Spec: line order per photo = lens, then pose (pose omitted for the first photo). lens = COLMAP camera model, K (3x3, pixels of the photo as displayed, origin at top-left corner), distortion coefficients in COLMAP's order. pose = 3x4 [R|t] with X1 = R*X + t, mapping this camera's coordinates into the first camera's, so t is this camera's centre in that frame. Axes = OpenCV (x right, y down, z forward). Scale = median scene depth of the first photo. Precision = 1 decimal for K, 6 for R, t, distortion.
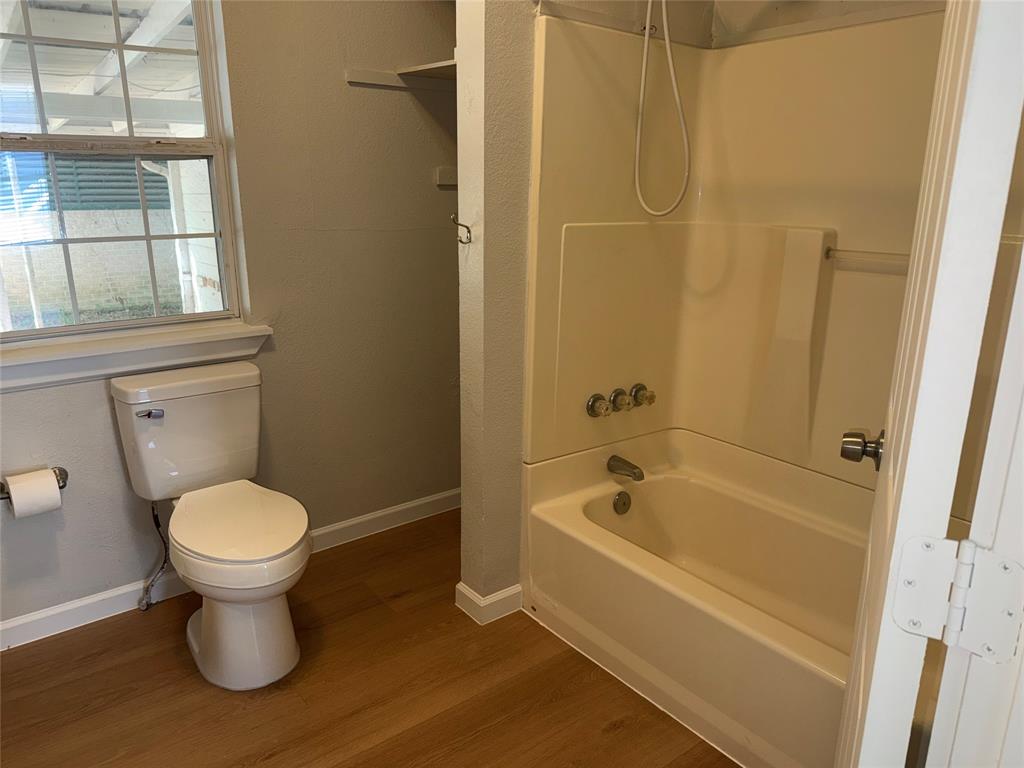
lens RADIAL K [[721.5, 0, 512.0], [0, 721.5, 384.0], [0, 0, 1]] dist [0.002807, -0.002412]
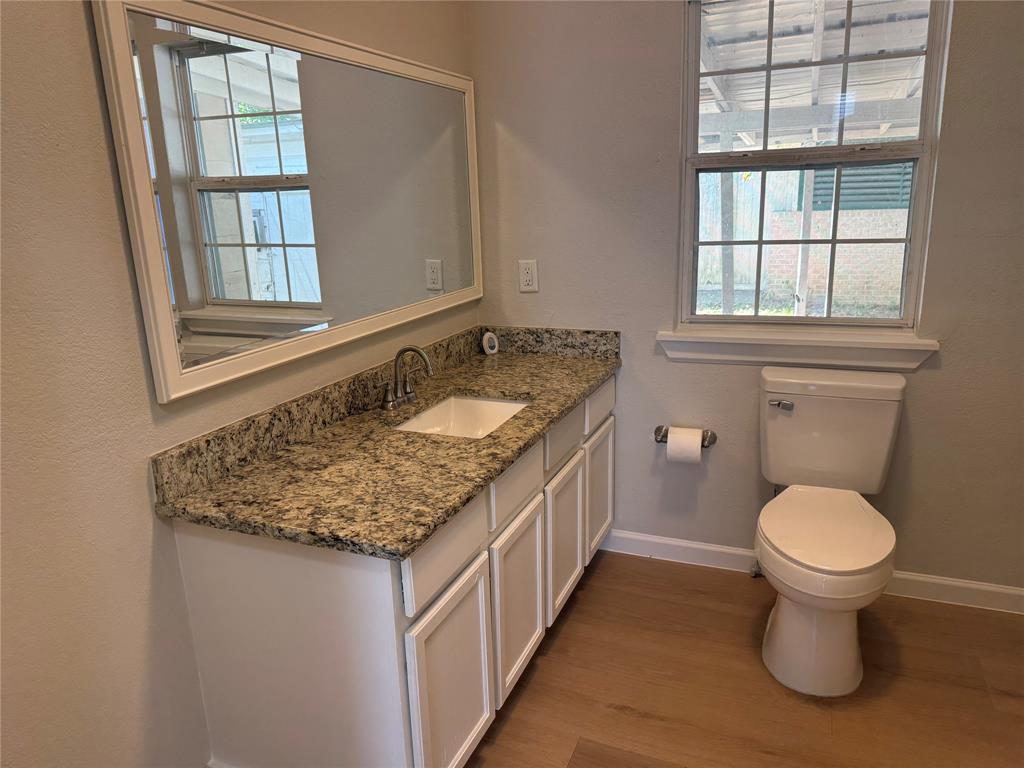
lens RADIAL K [[721.5, 0, 512.0], [0, 721.5, 384.0], [0, 0, 1]] dist [0.002807, -0.002412]
pose [[0.506298, 0.197212, -0.839506, 0.186974], [-0.193658, 0.974636, 0.112163, -0.029405], [0.840333, 0.105789, 0.531648, 0.076081]]
